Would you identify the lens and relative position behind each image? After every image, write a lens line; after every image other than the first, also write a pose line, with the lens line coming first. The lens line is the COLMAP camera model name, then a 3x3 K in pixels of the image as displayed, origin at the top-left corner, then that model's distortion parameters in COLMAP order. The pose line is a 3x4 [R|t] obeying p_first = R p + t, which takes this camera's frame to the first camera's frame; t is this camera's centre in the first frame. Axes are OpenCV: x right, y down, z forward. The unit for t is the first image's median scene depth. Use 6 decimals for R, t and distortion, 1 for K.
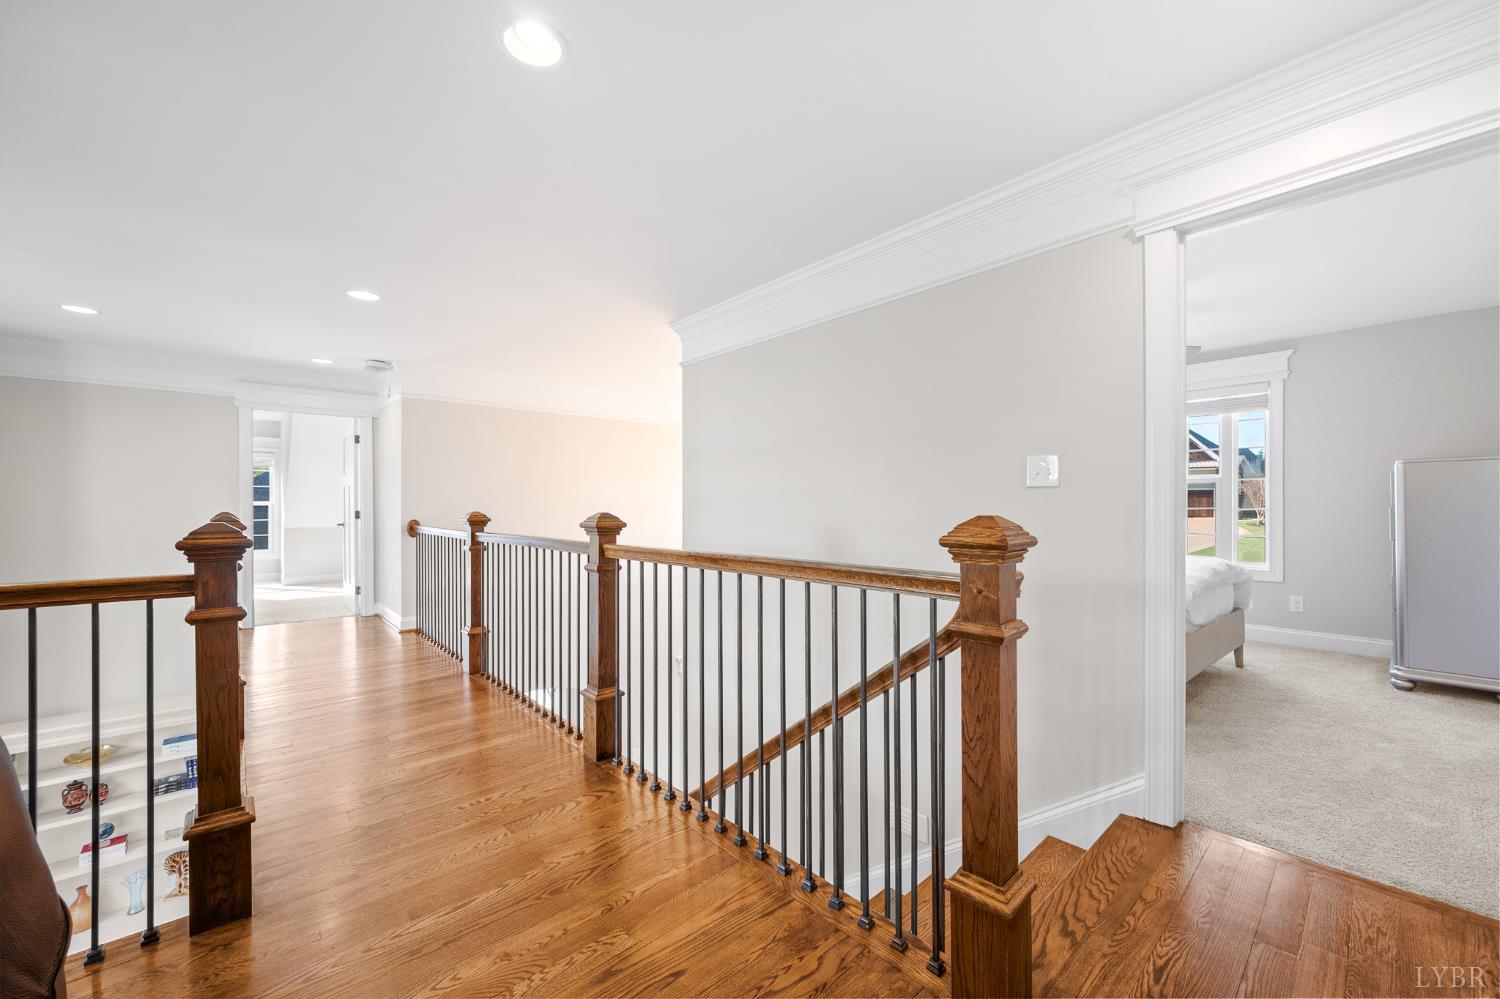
lens RADIAL K [[594.9, 0, 755.2], [0, 594.9, 504.8], [0, 0, 1]] dist [-0.004085, 0.000576]
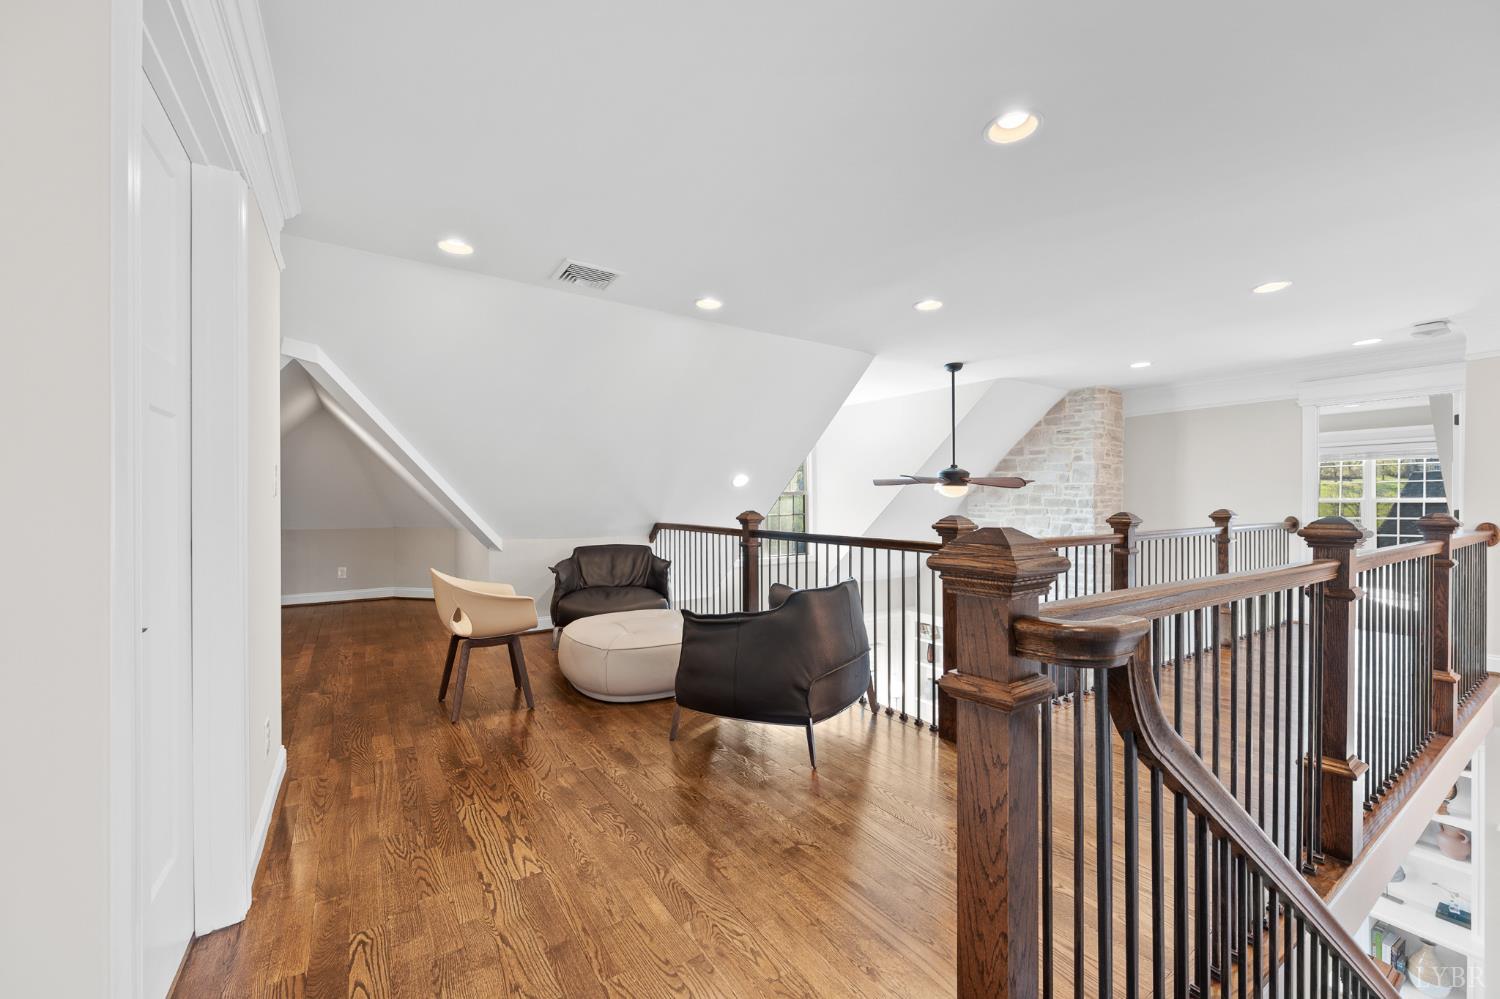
lens RADIAL K [[594.9, 0, 755.5], [0, 594.9, 501.8], [0, 0, 1]] dist [-0.004085, 0.000576]
pose [[-0.160990, 0.000623, -0.986956, 0.984465], [0.003477, 0.999994, 0.000064, -0.011596], [0.986950, -0.003422, -0.160991, 0.742378]]
